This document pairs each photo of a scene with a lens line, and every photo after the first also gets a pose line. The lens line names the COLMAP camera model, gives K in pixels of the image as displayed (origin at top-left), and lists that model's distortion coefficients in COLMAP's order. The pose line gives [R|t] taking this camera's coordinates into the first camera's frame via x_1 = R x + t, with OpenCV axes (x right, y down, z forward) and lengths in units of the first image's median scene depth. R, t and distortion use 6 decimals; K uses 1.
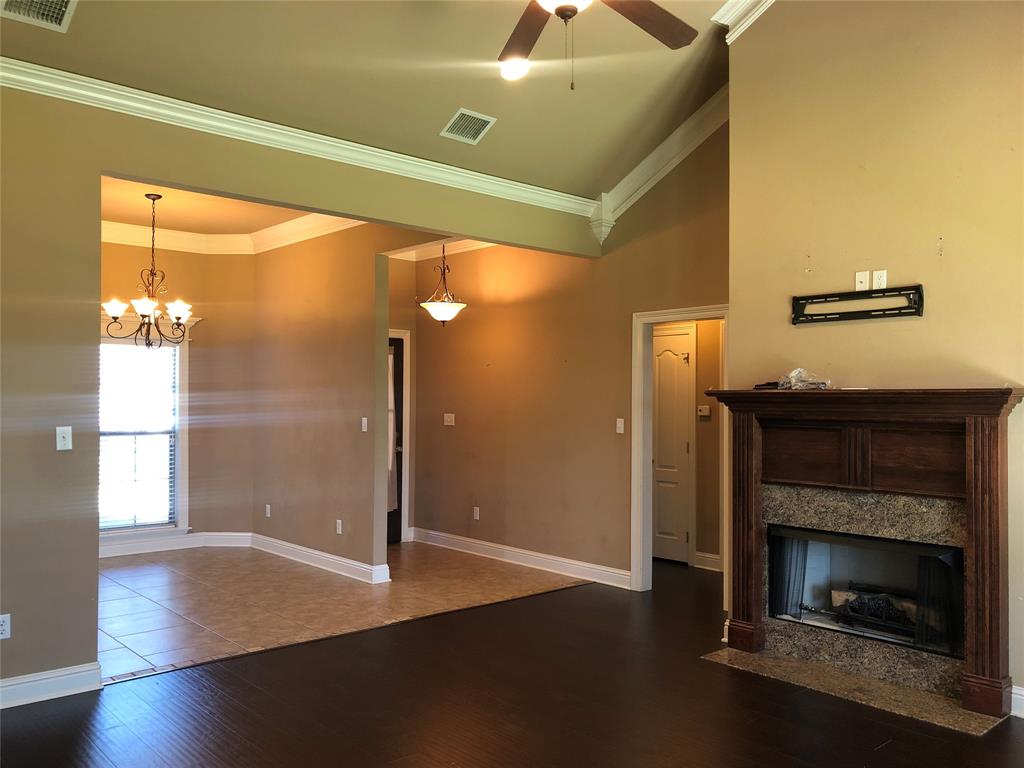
lens RADIAL K [[835.3, 0, 522.9], [0, 835.3, 370.9], [0, 0, 1]] dist [0.083128, -0.175554]
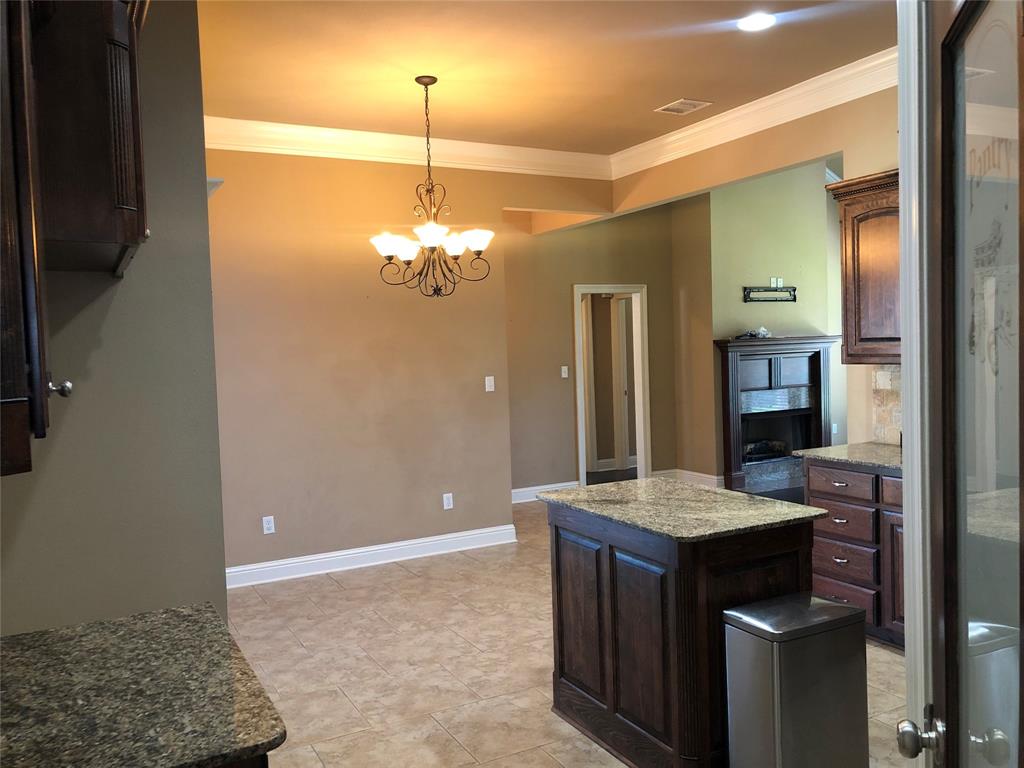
lens RADIAL K [[835.3, 0, 522.9], [0, 835.3, 370.9], [0, 0, 1]] dist [0.083128, -0.175554]
pose [[0.234913, -0.045134, 0.970968, -1.561407], [0.001728, 0.998939, 0.046016, 0.007650], [-0.972015, -0.009132, 0.234741, 1.047874]]
